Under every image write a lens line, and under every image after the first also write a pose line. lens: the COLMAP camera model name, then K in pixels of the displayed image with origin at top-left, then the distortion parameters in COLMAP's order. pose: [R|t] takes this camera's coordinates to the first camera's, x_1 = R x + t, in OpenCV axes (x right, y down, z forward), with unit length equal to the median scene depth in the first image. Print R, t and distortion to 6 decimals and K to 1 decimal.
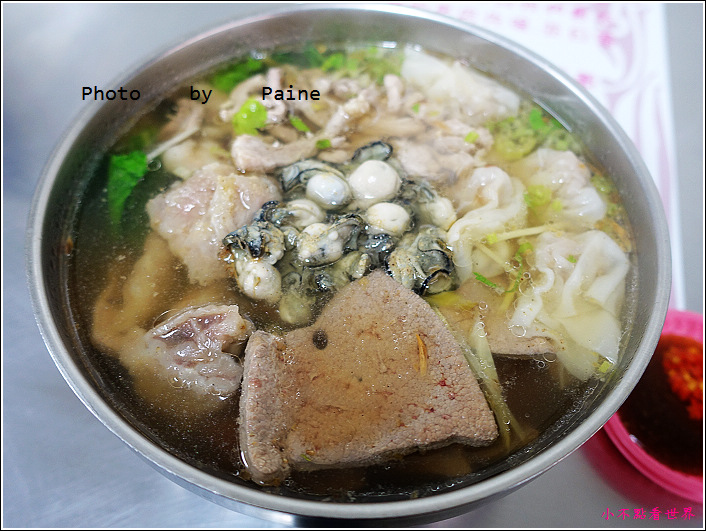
lens RADIAL K [[610.8, 0, 353.0], [0, 610.8, 265.5], [0, 0, 1]] dist [-0.001803, -0.002558]
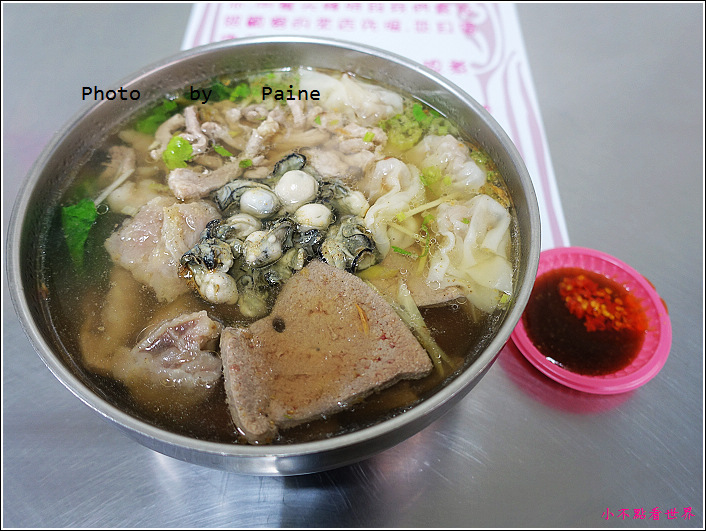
lens RADIAL K [[610.8, 0, 353.0], [0, 610.8, 265.5], [0, 0, 1]] dist [-0.001803, -0.002558]
pose [[0.974148, -0.194679, 0.114610, -0.023918], [0.194922, 0.980776, 0.009190, 0.021413], [-0.114195, 0.013388, 0.993368, -0.198720]]
